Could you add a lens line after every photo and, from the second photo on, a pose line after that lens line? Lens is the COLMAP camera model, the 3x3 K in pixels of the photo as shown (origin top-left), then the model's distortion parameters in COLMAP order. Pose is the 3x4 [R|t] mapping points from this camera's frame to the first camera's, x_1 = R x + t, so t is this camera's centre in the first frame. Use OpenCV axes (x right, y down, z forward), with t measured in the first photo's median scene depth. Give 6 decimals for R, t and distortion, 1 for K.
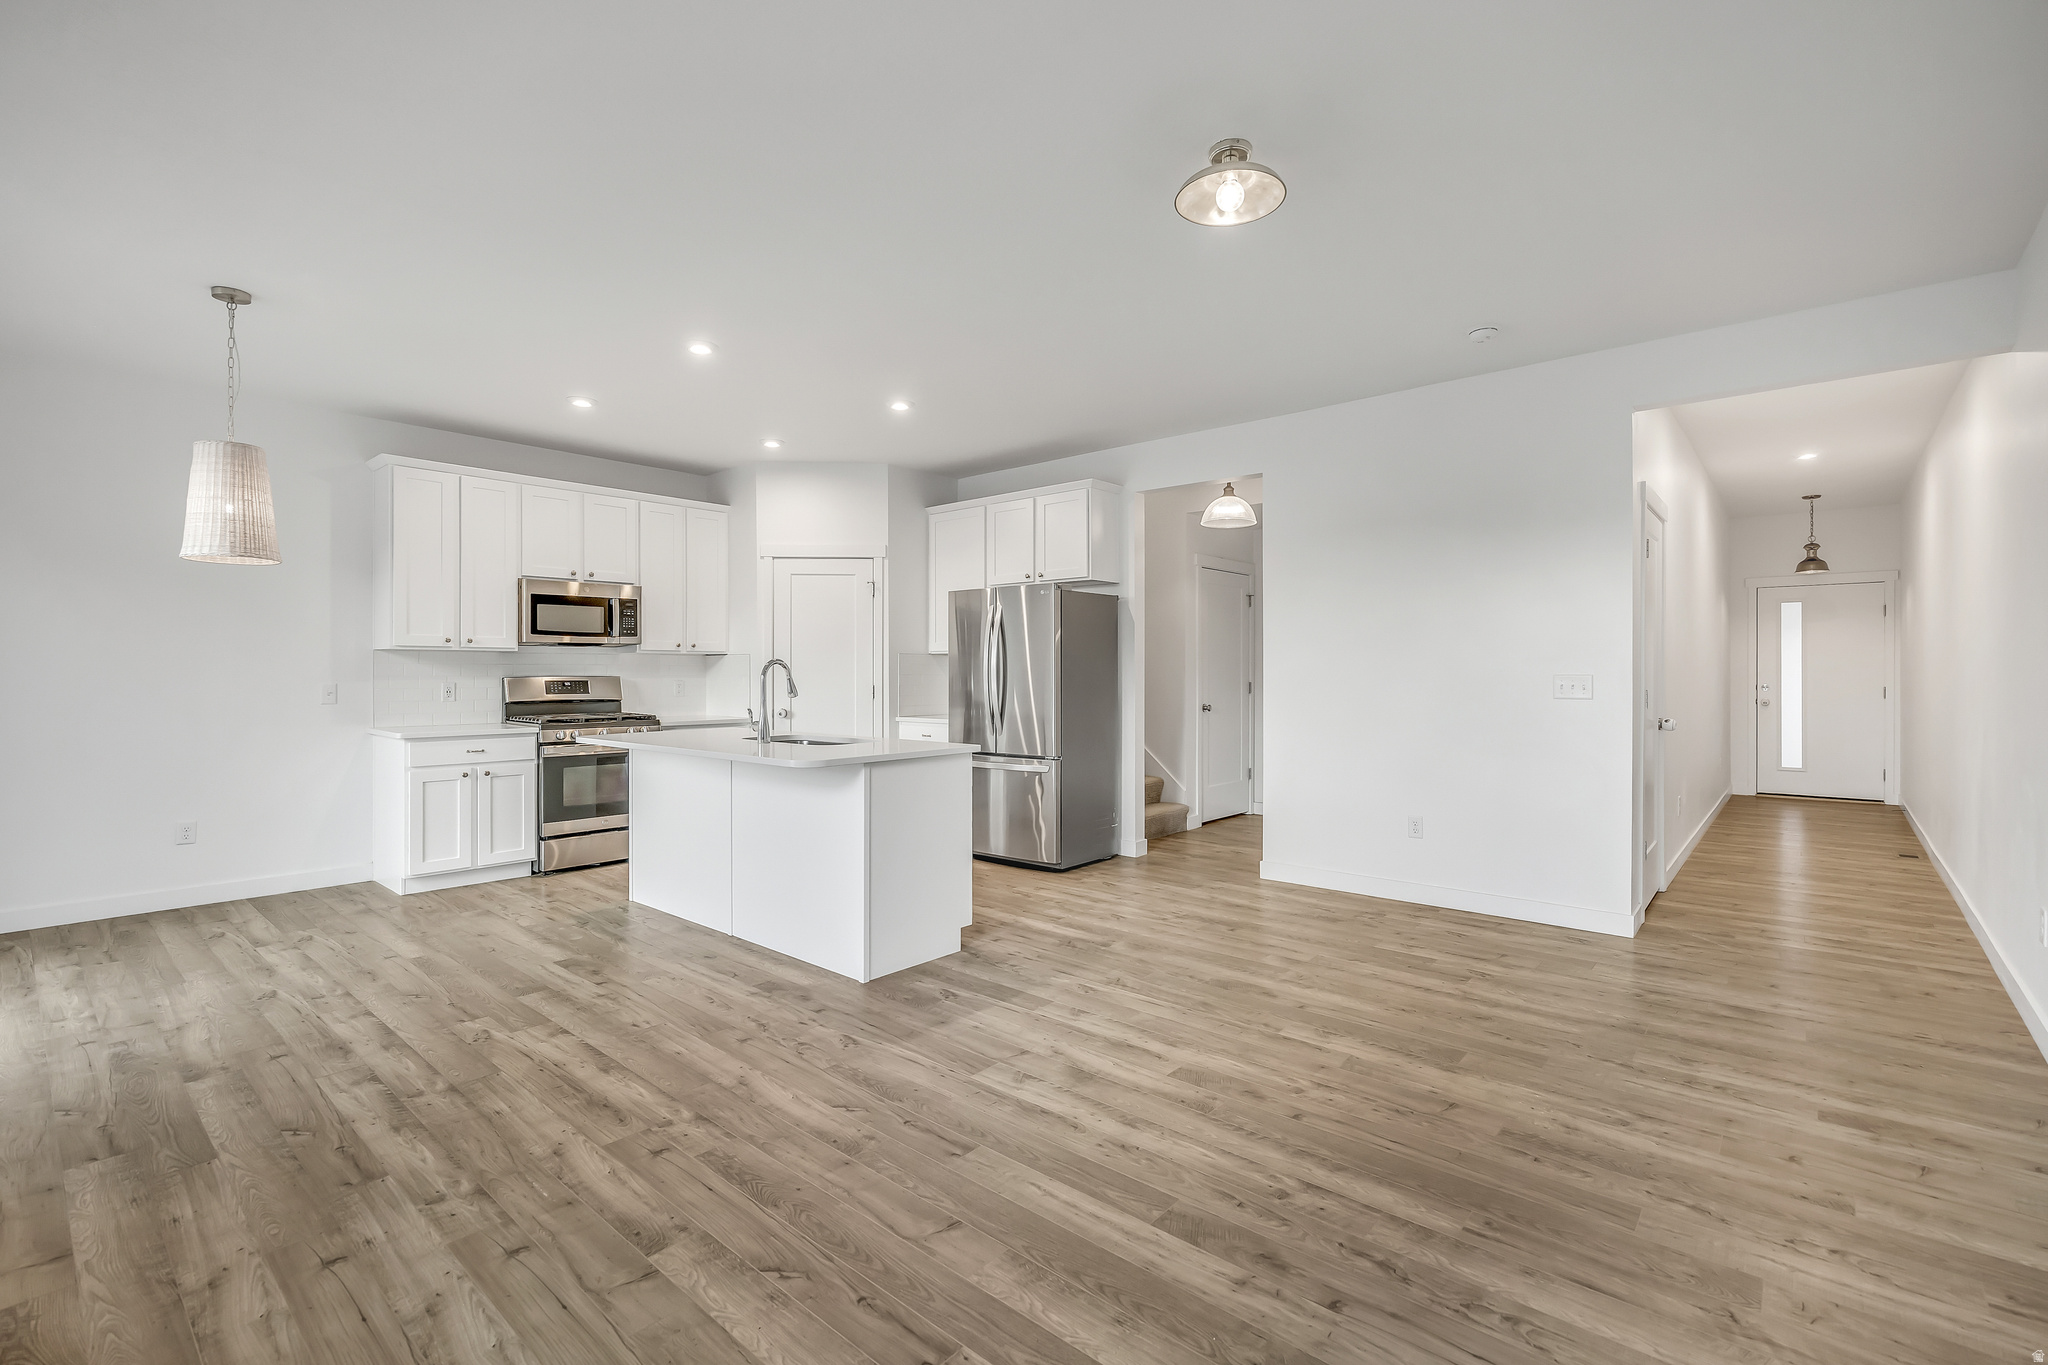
lens RADIAL K [[918.6, 0, 1027.5], [0, 918.6, 677.5], [0, 0, 1]] dist [-0.001689, -0.000305]
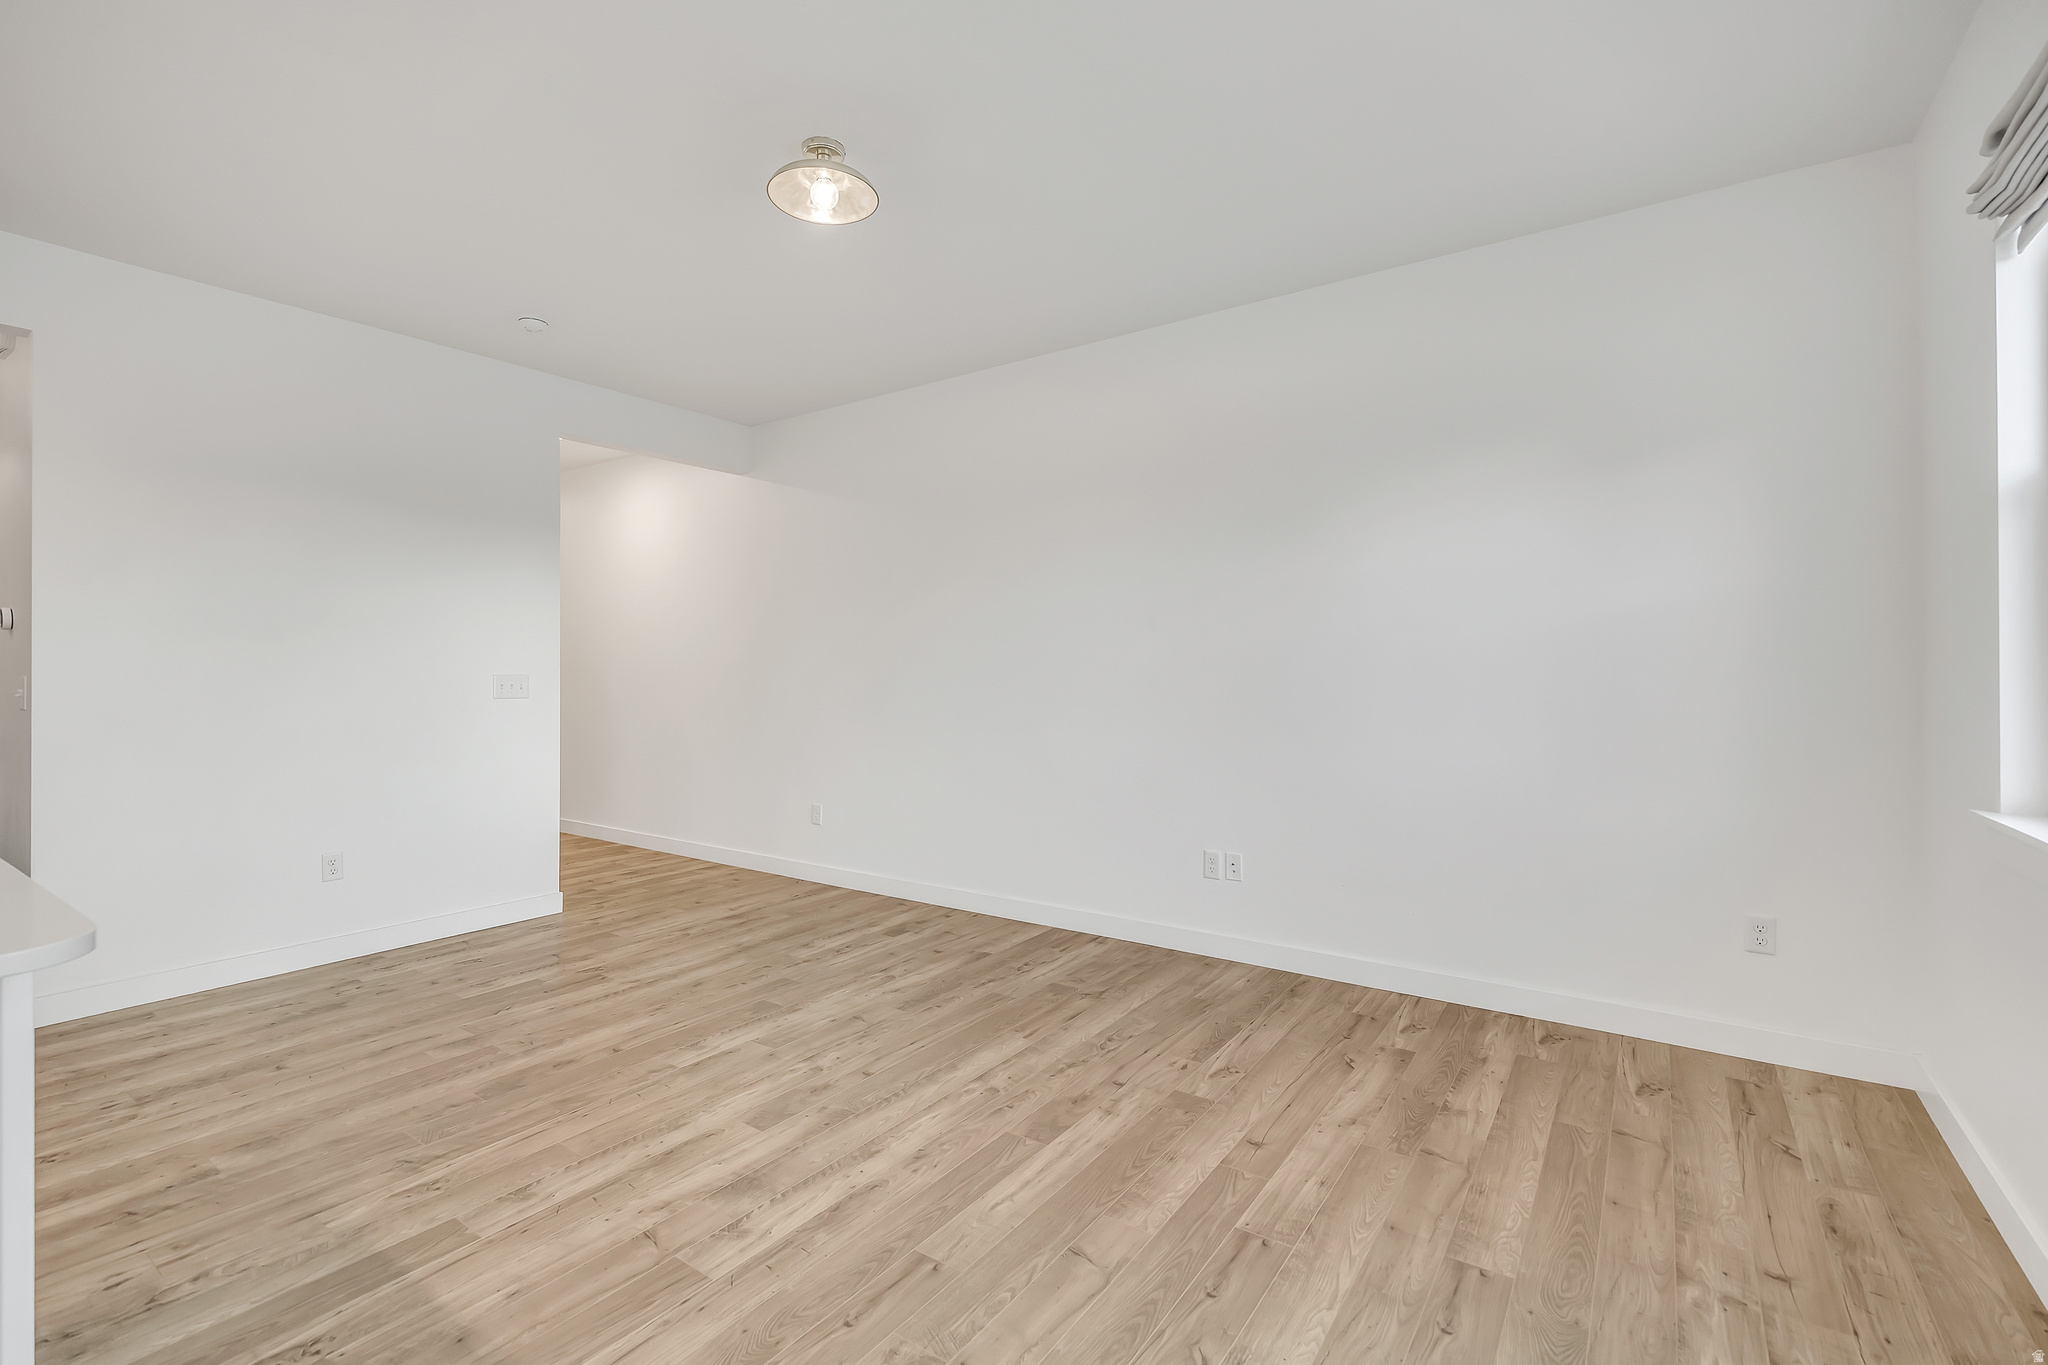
lens RADIAL K [[894.2, 0, 1012.9], [0, 894.2, 667.1], [0, 0, 1]] dist [-0.001212, -0.000209]
pose [[-0.095768, 0.005290, 0.995390, -0.516190], [0.008131, 0.999957, -0.004532, -0.007604], [-0.995370, 0.007659, -0.095807, 0.586727]]
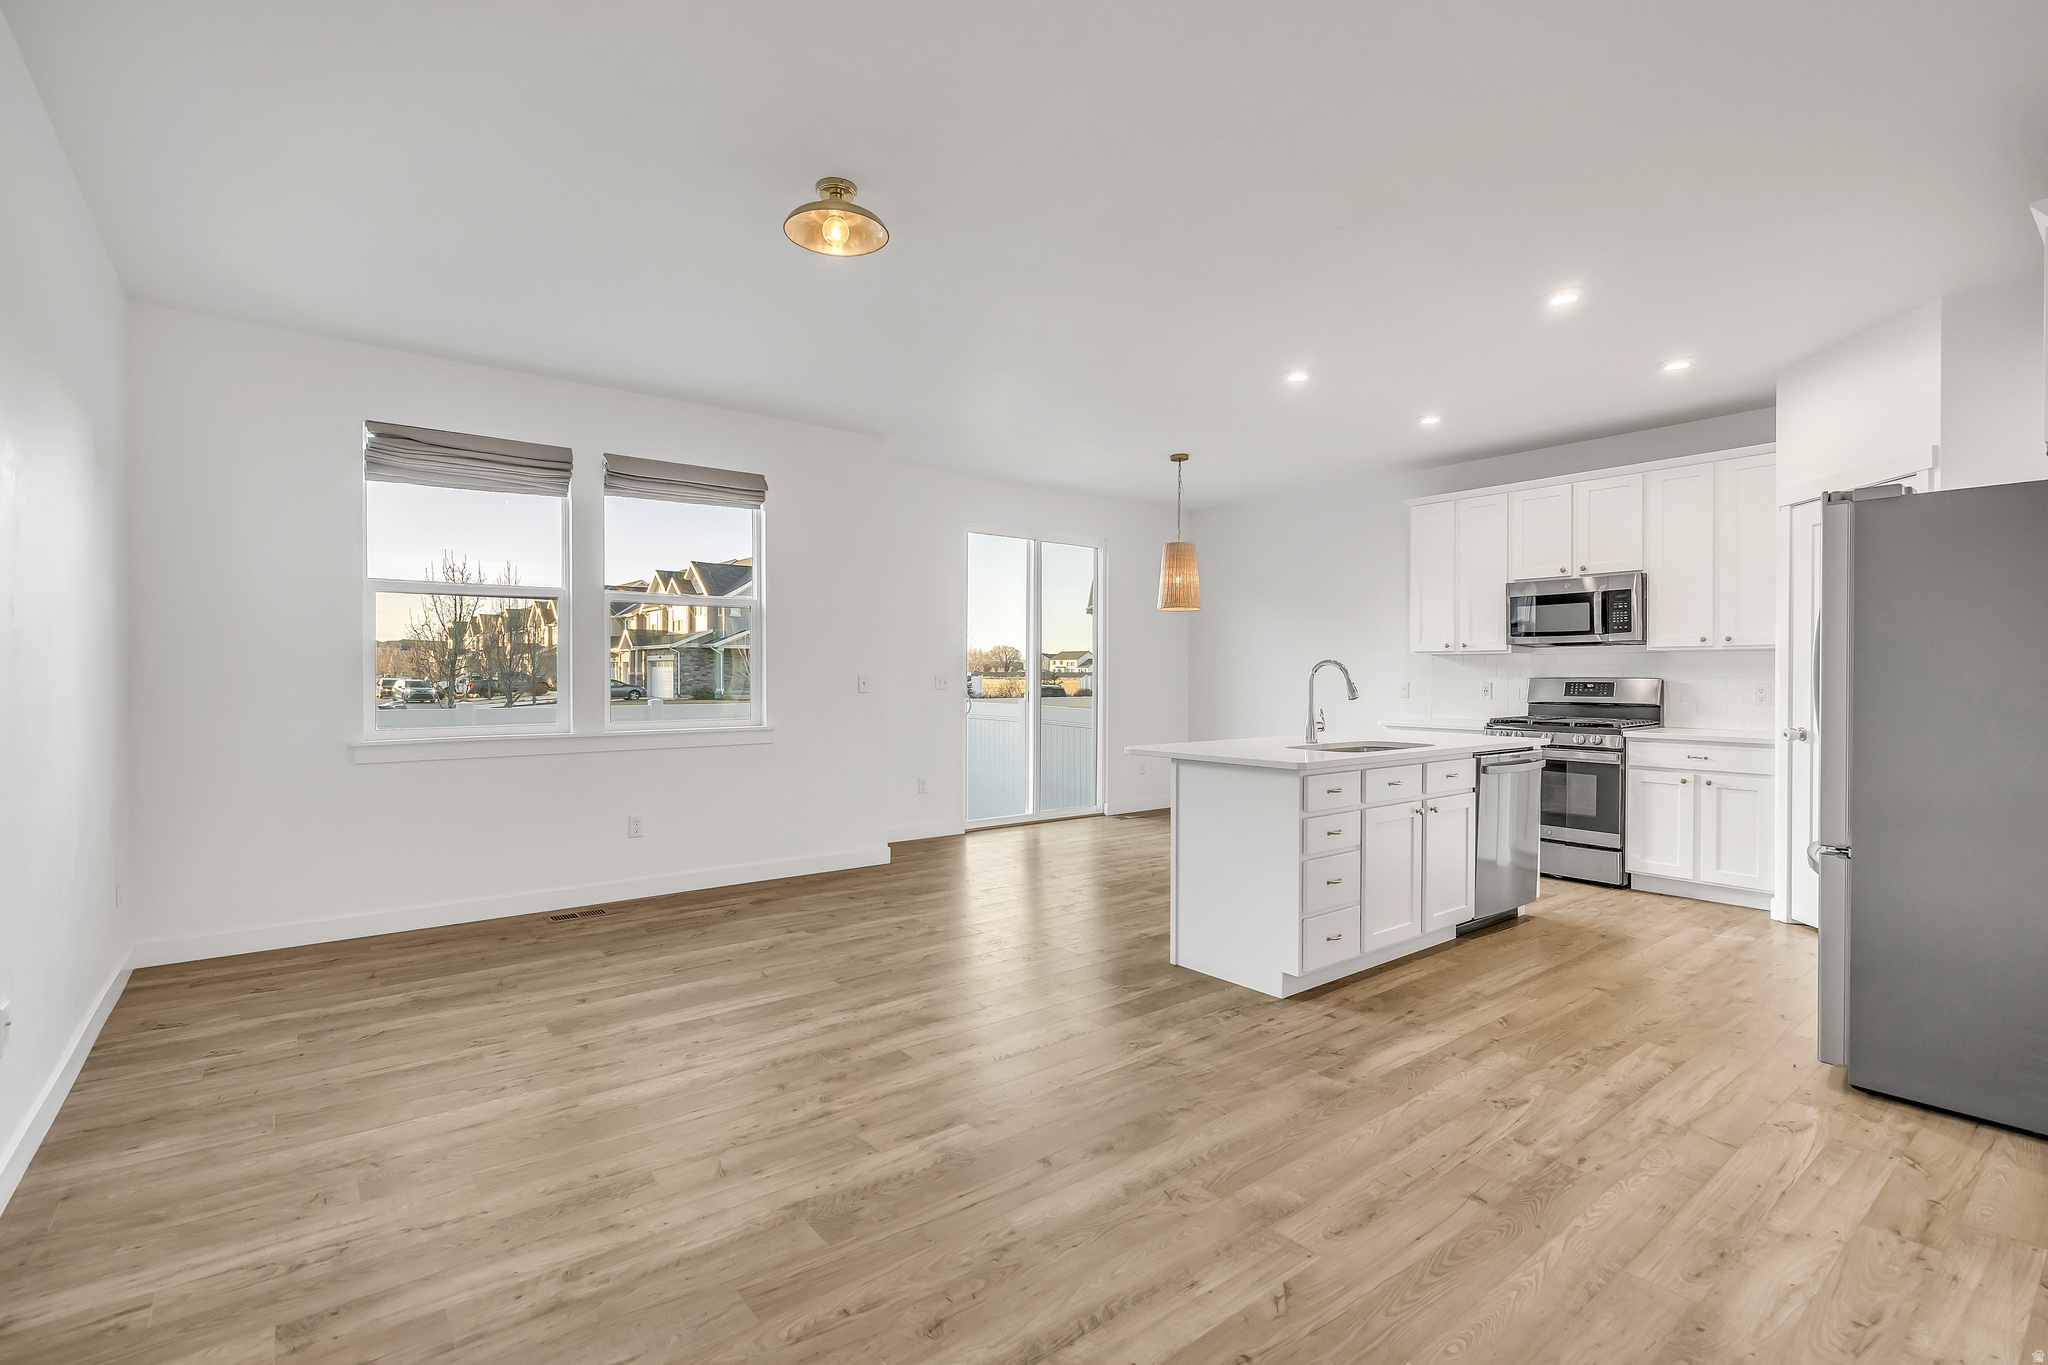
lens RADIAL K [[918.6, 0, 1027.5], [0, 918.6, 677.5], [0, 0, 1]] dist [-0.001689, -0.000305]
pose [[-0.182370, 0.003700, -0.983223, 0.820746], [-0.006616, 0.999966, 0.004990, -0.004017], [0.983208, 0.007415, -0.182340, 0.936116]]
